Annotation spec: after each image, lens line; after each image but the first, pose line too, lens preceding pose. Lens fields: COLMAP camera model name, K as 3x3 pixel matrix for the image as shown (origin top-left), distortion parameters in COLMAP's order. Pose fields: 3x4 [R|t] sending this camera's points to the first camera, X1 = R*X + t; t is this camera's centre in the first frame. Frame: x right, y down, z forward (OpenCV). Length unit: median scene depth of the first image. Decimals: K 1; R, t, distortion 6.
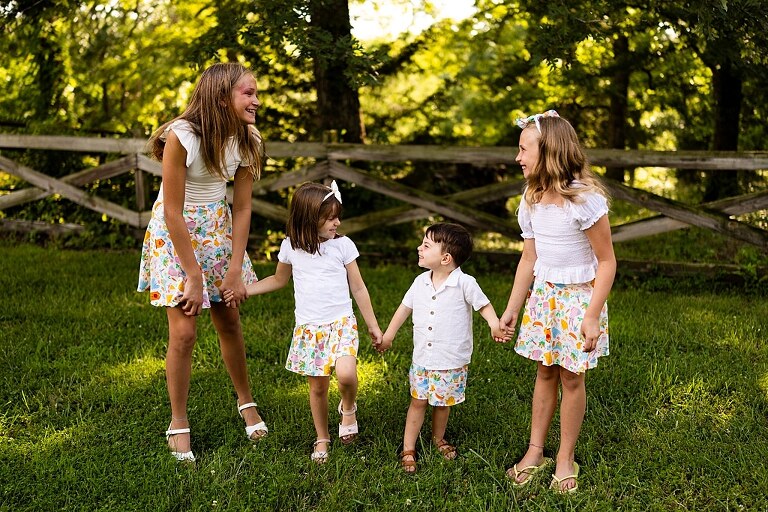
lens RADIAL K [[789.9, 0, 384.0], [0, 789.9, 256.0], [0, 0, 1]] dist [-0.000775, -0.018725]
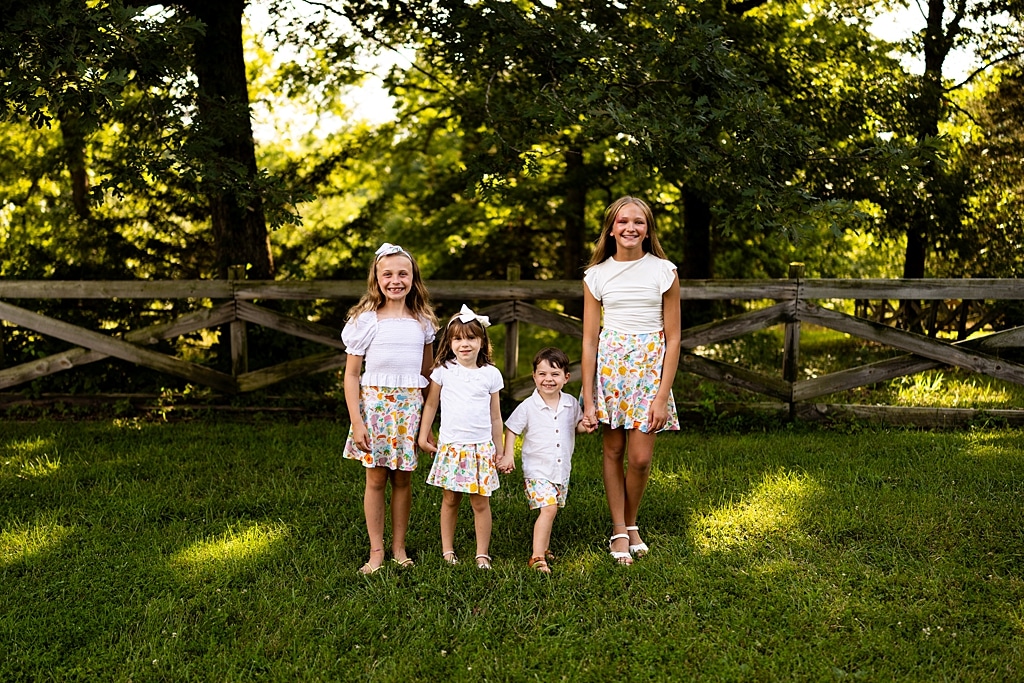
lens RADIAL K [[1034.8, 0, 485.5], [0, 1034.8, 362.1], [0, 0, 1]] dist [0.006105, -0.023259]
pose [[0.981205, -0.035543, 0.189666, -0.014138], [0.046921, 0.997337, -0.055840, 0.013125], [-0.187176, 0.063690, 0.980260, -0.090011]]
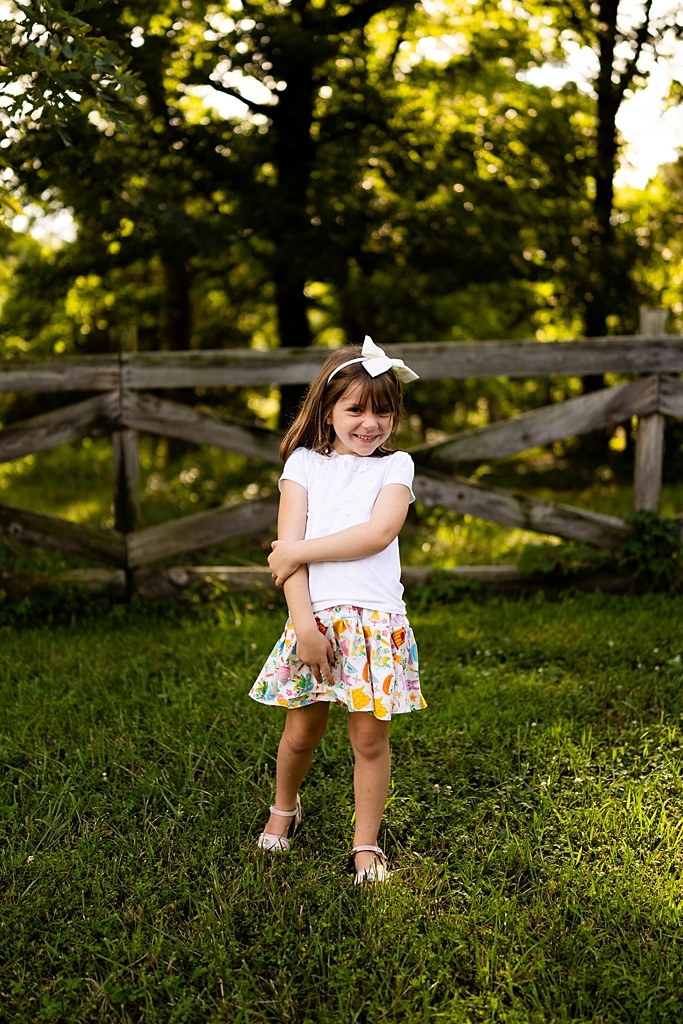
lens RADIAL K [[1112.5, 0, 341.5], [0, 1112.5, 512.0], [0, 0, 1]] dist [0.004443, -0.012636]
pose [[0.953171, -0.078290, 0.292124, 0.290069], [0.089943, 0.995590, -0.026654, 0.007638], [-0.288749, 0.051681, 0.956009, 0.128081]]
